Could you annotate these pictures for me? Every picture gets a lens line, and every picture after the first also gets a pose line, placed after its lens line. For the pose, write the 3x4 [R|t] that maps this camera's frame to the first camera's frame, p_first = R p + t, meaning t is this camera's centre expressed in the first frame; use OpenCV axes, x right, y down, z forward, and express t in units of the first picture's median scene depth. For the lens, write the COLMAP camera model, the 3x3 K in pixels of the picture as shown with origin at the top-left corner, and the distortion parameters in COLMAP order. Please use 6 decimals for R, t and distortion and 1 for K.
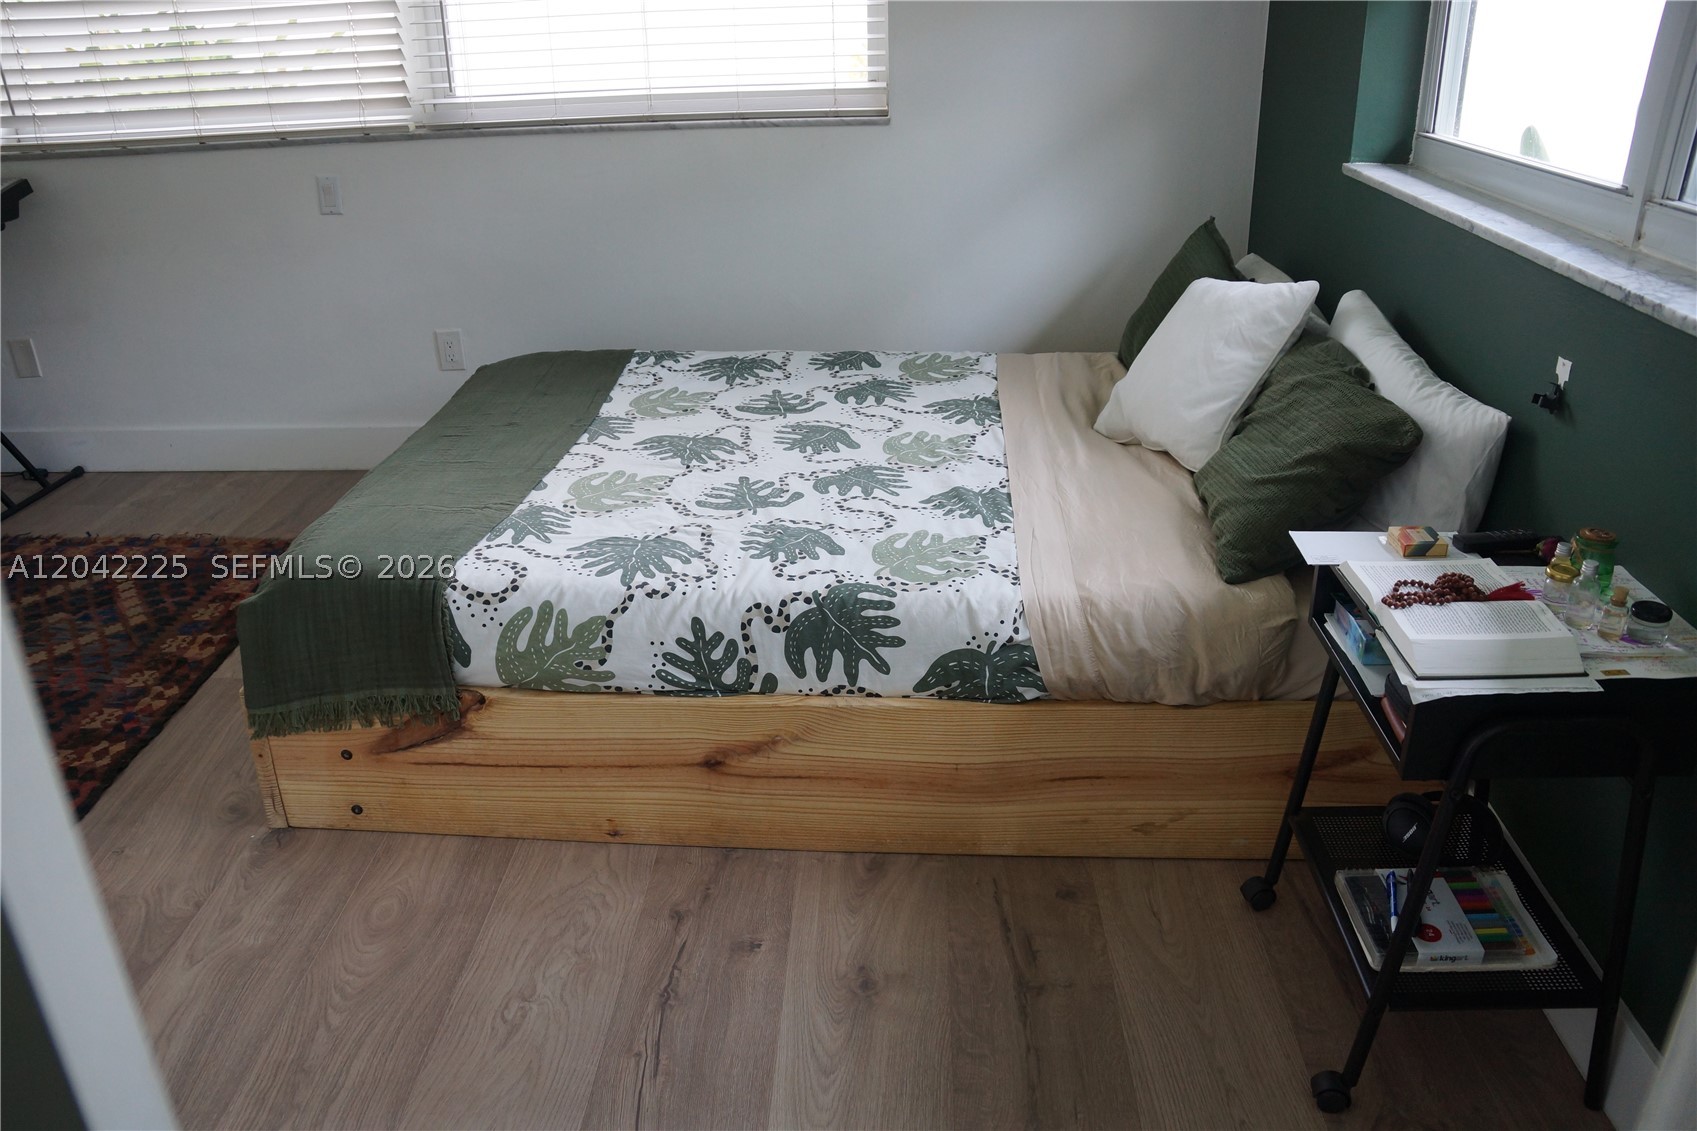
lens RADIAL K [[1323.2, 0, 814.9], [0, 1323.2, 568.1], [0, 0, 1]] dist [-0.191132, 0.138019]
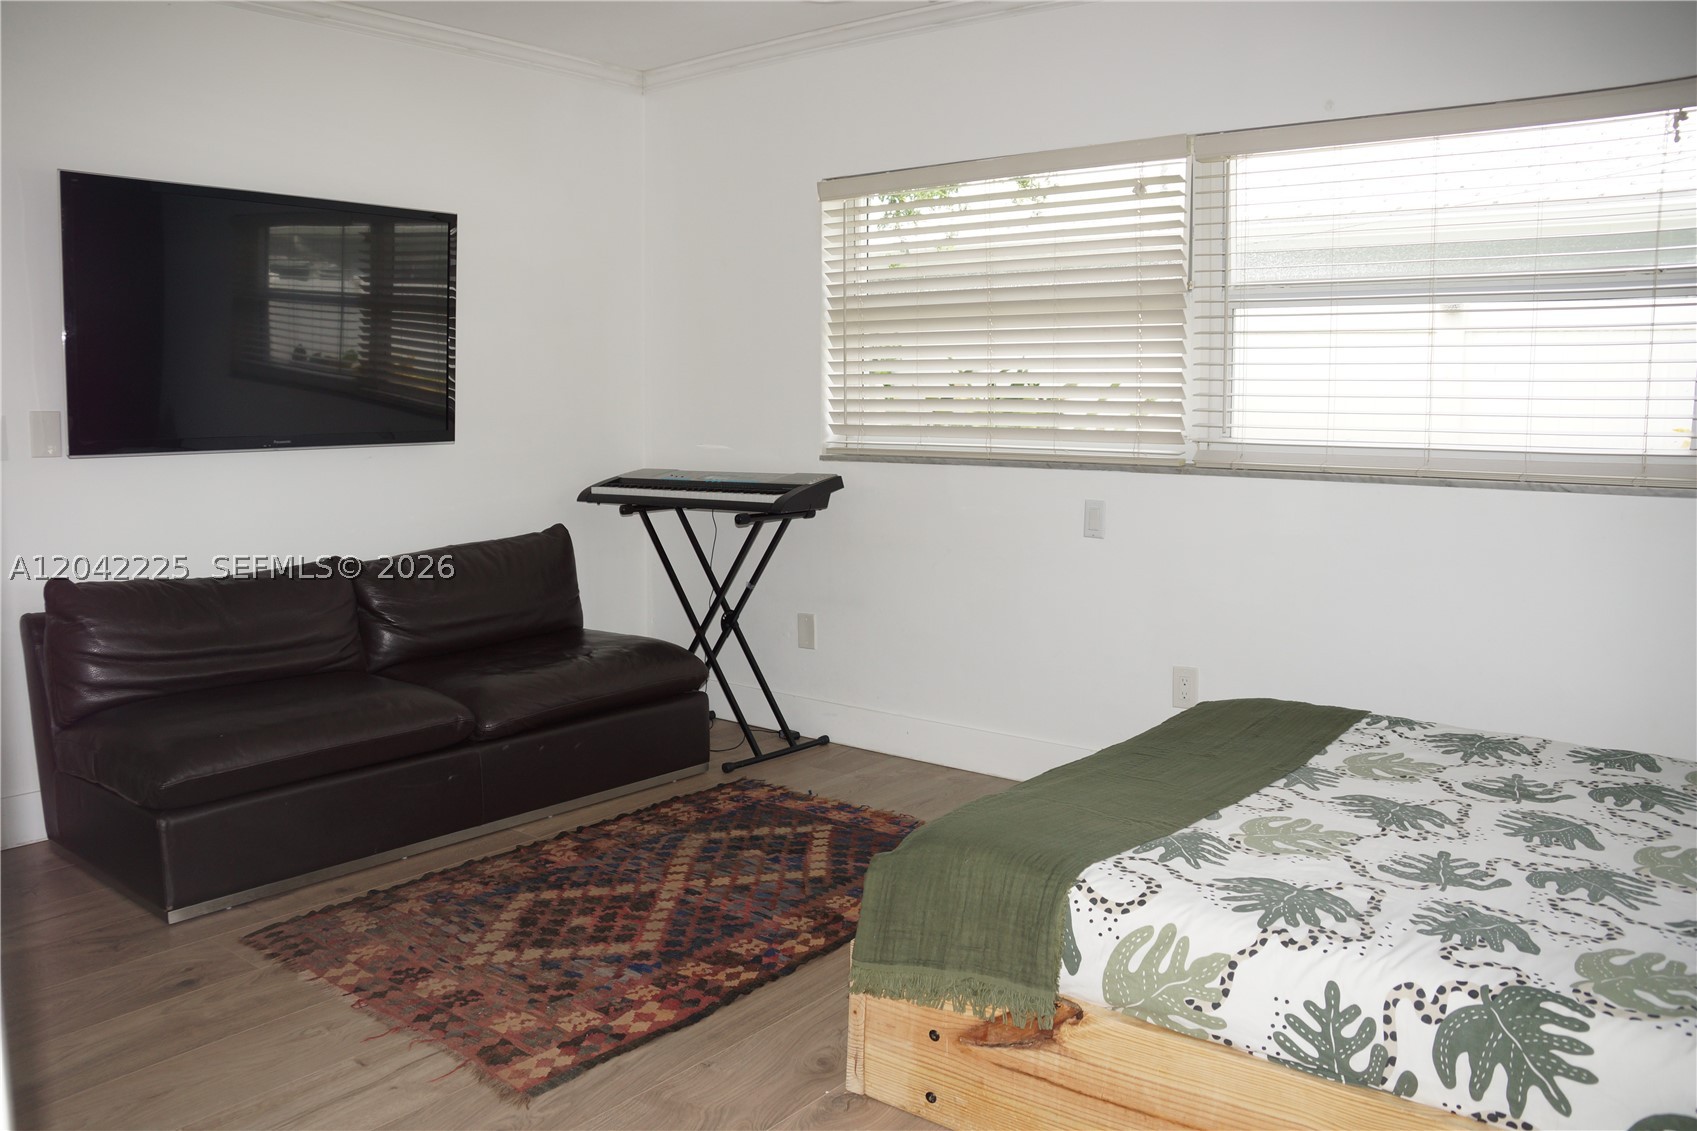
lens RADIAL K [[1323.2, 0, 814.9], [0, 1323.2, 568.1], [0, 0, 1]] dist [-0.191132, 0.138019]
pose [[0.814757, 0.097910, -0.571475, 0.071595], [-0.259688, 0.942872, -0.208698, 0.039155], [0.518394, 0.318443, 0.793638, 0.083409]]
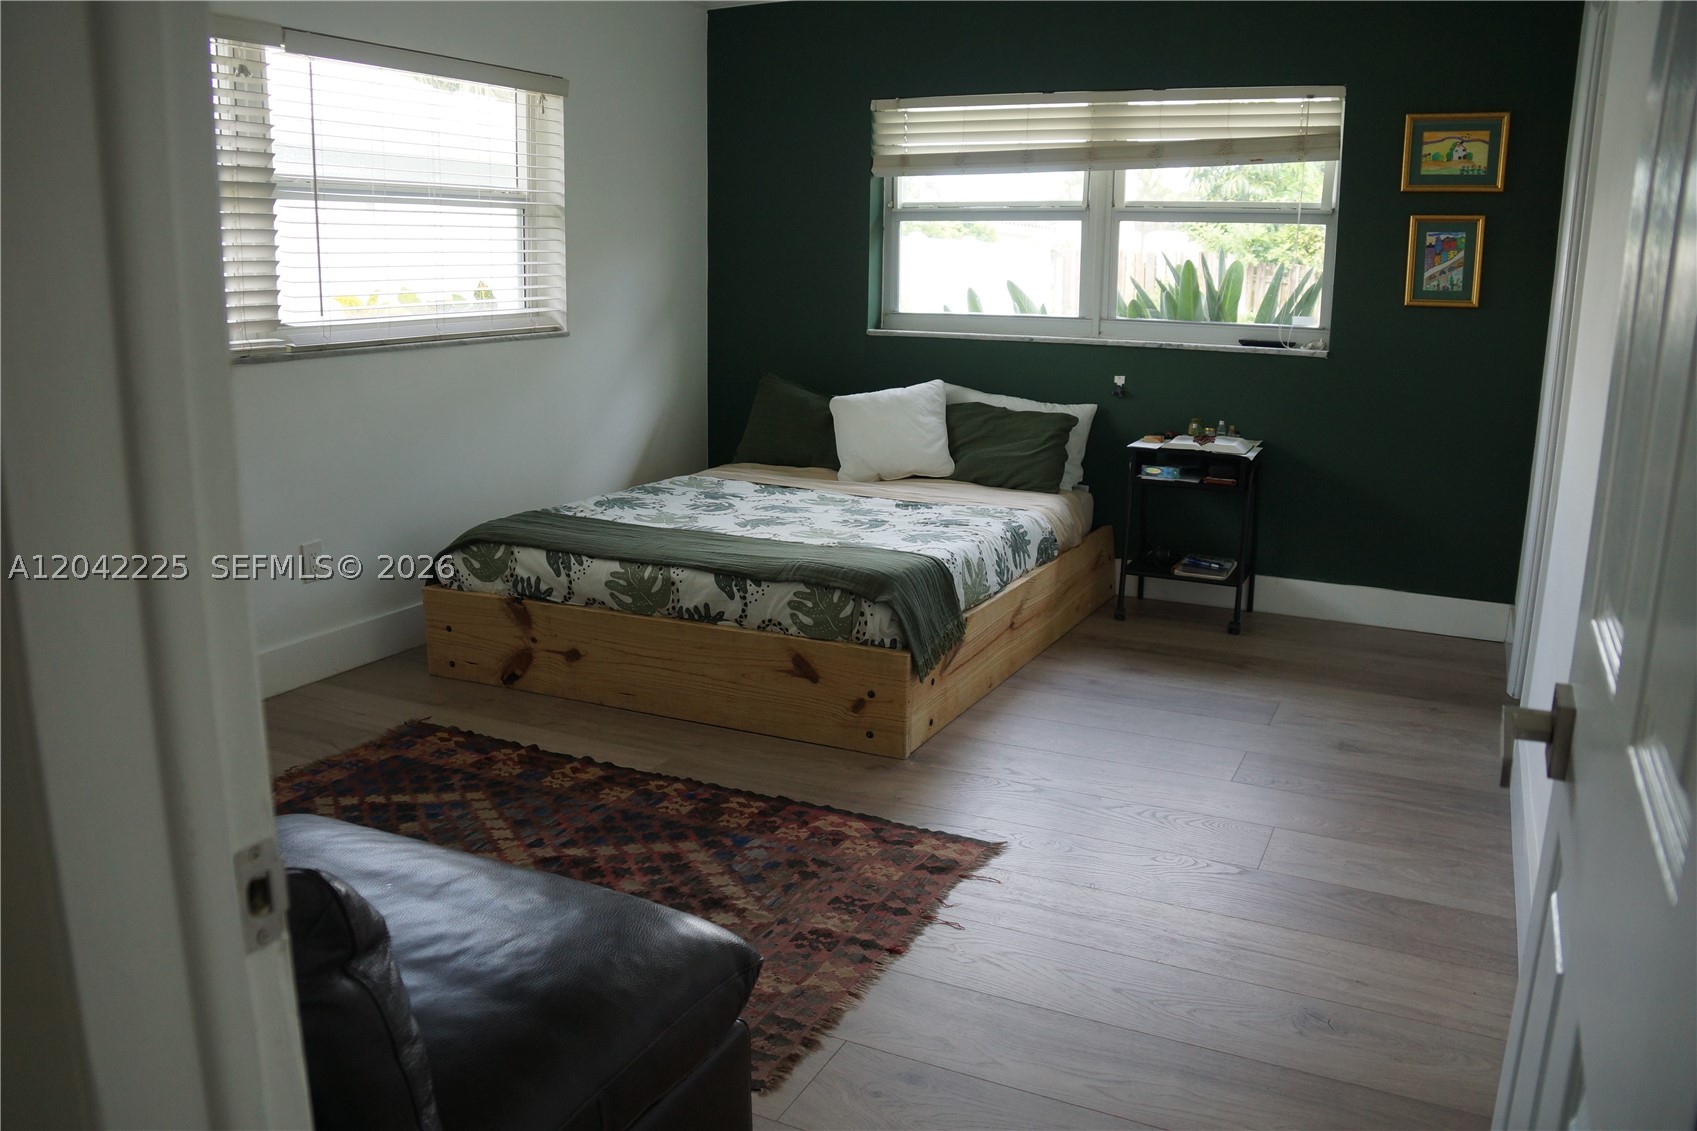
lens RADIAL K [[1323.2, 0, 814.9], [0, 1323.2, 568.1], [0, 0, 1]] dist [-0.191132, 0.138019]
pose [[0.399941, -0.181222, 0.898446, -1.726530], [0.363355, 0.931285, 0.026099, -0.072883], [-0.841439, 0.316017, 0.438307, 0.353975]]
